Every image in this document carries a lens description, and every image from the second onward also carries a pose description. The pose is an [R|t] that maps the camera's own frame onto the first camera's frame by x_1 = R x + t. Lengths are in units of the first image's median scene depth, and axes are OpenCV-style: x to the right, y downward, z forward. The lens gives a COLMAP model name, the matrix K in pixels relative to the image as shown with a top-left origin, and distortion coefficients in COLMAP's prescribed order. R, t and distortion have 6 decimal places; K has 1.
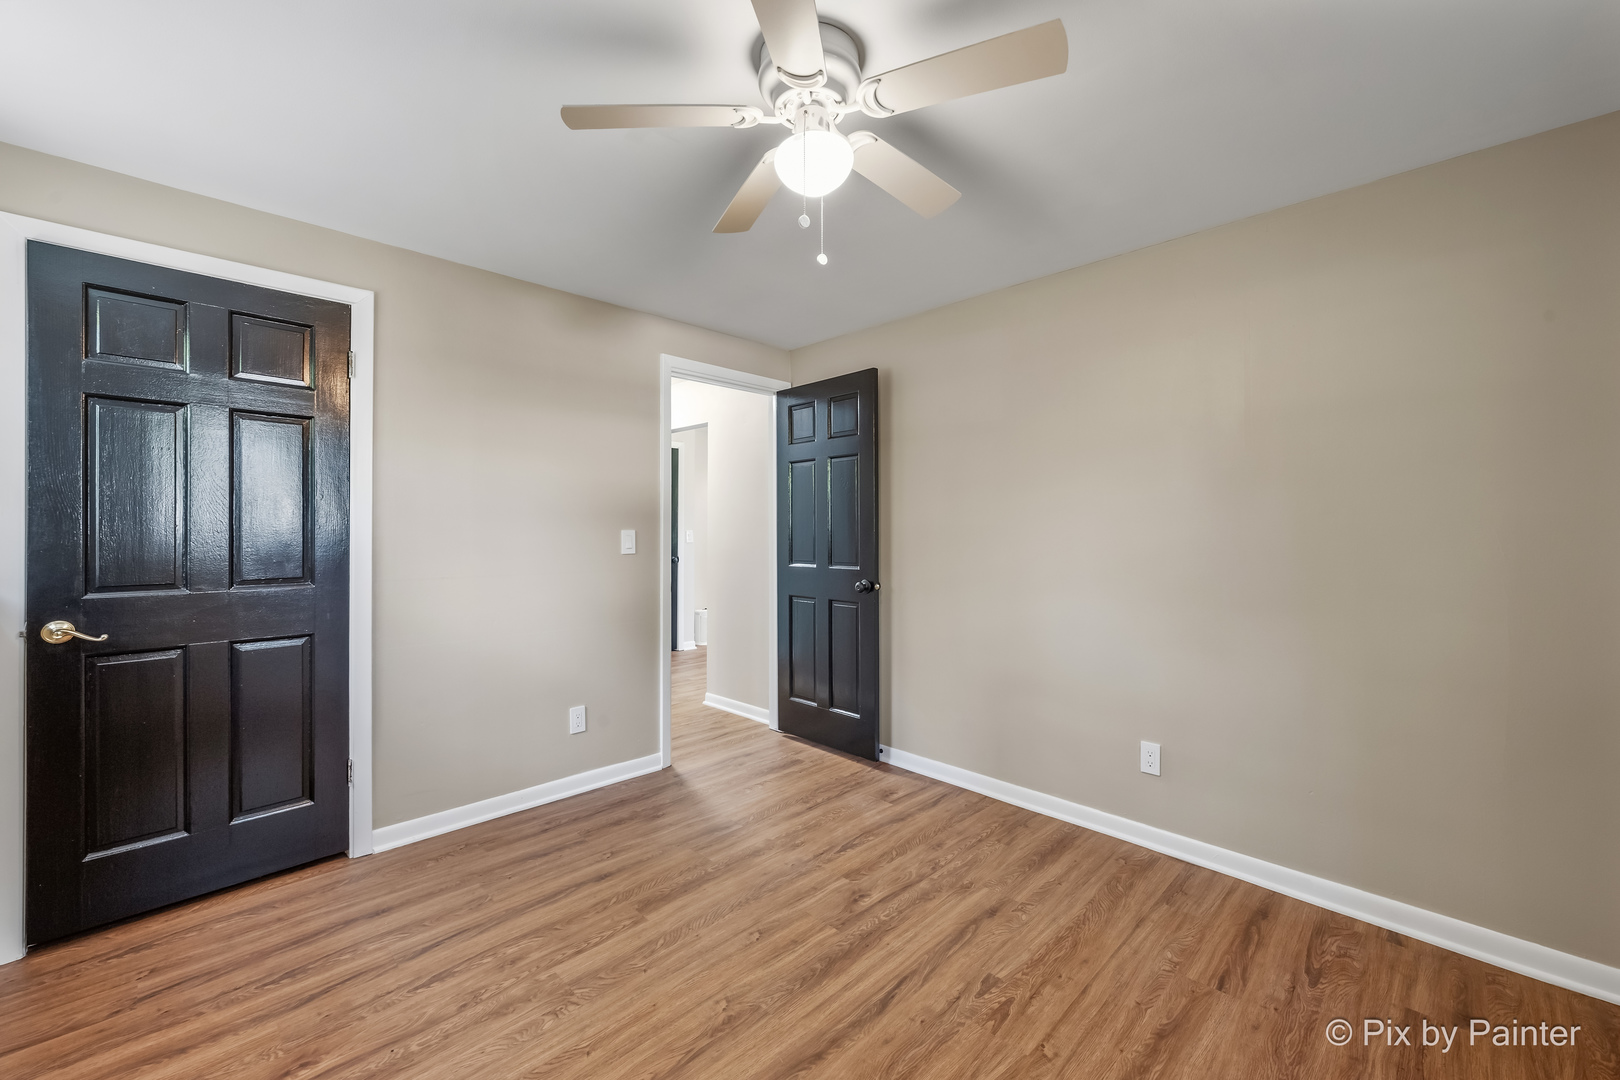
lens RADIAL K [[649.1, 0, 812.8], [0, 649.1, 530.3], [0, 0, 1]] dist [0.001030, 0.000215]
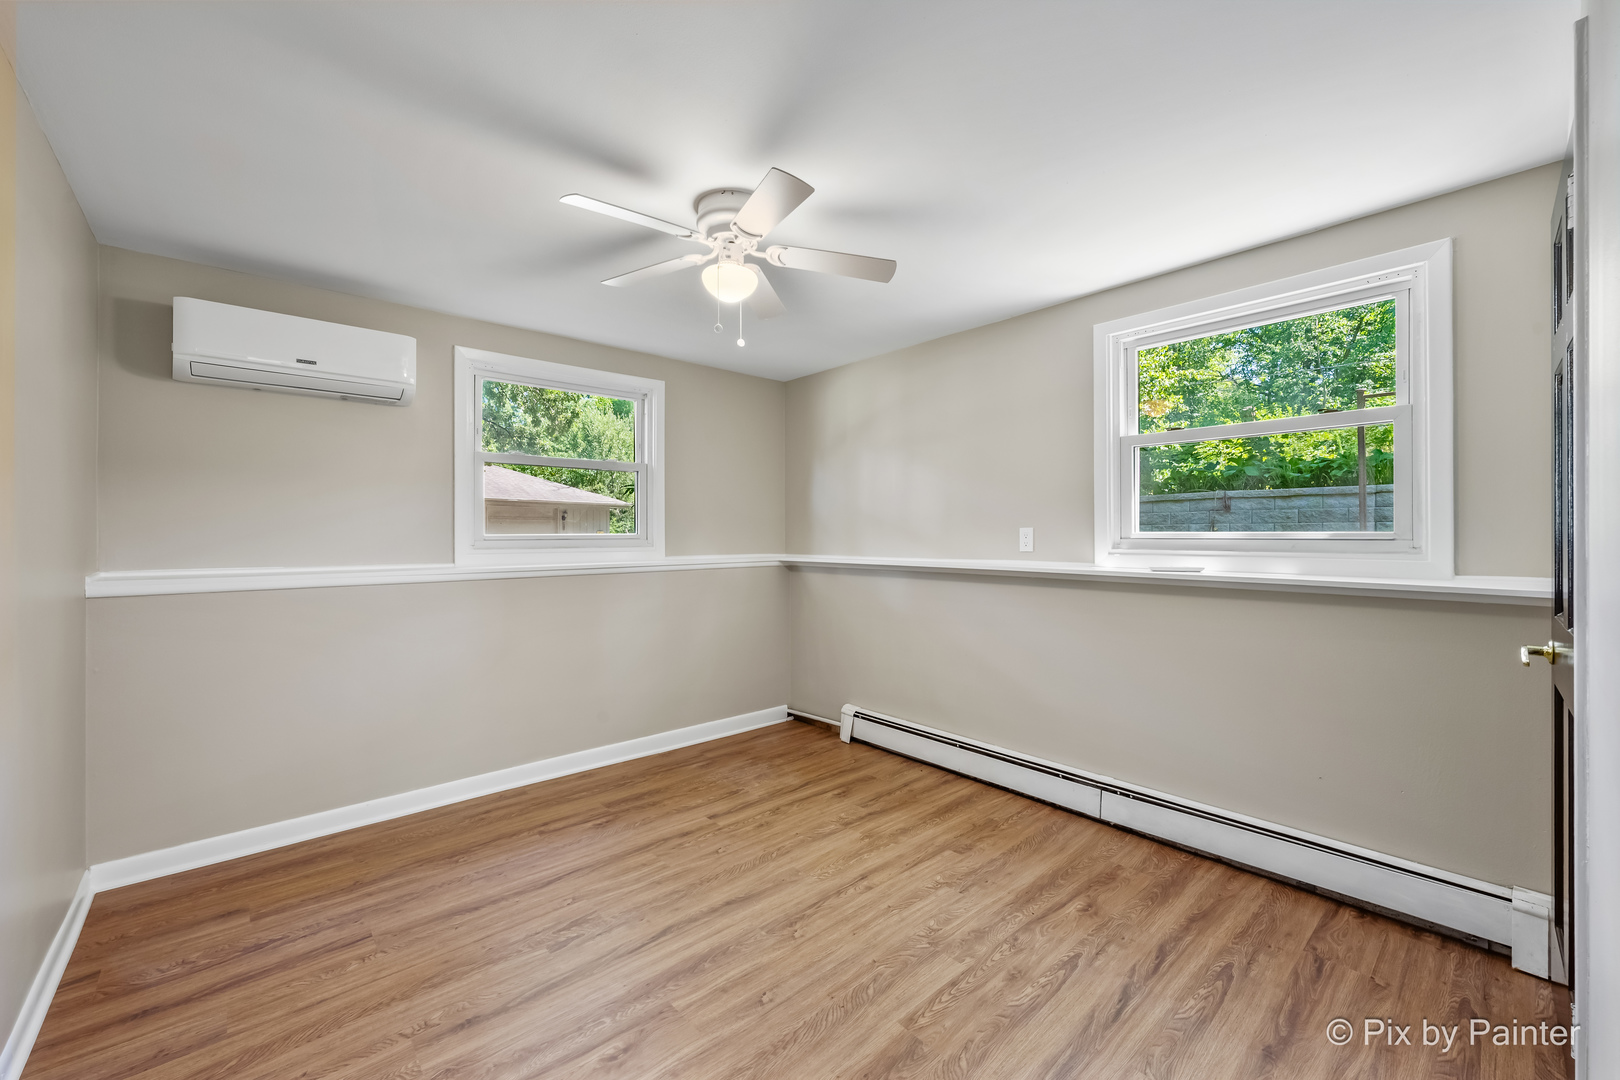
lens RADIAL K [[652.8, 0, 809.0], [0, 652.8, 537.5], [0, 0, 1]] dist [-0.000835, 0.000244]
pose [[-0.997986, 0.003628, 0.063333, -0.224265], [0.003639, 0.999993, 0.000062, -0.000674], [-0.063332, 0.000292, -0.997992, 2.065017]]
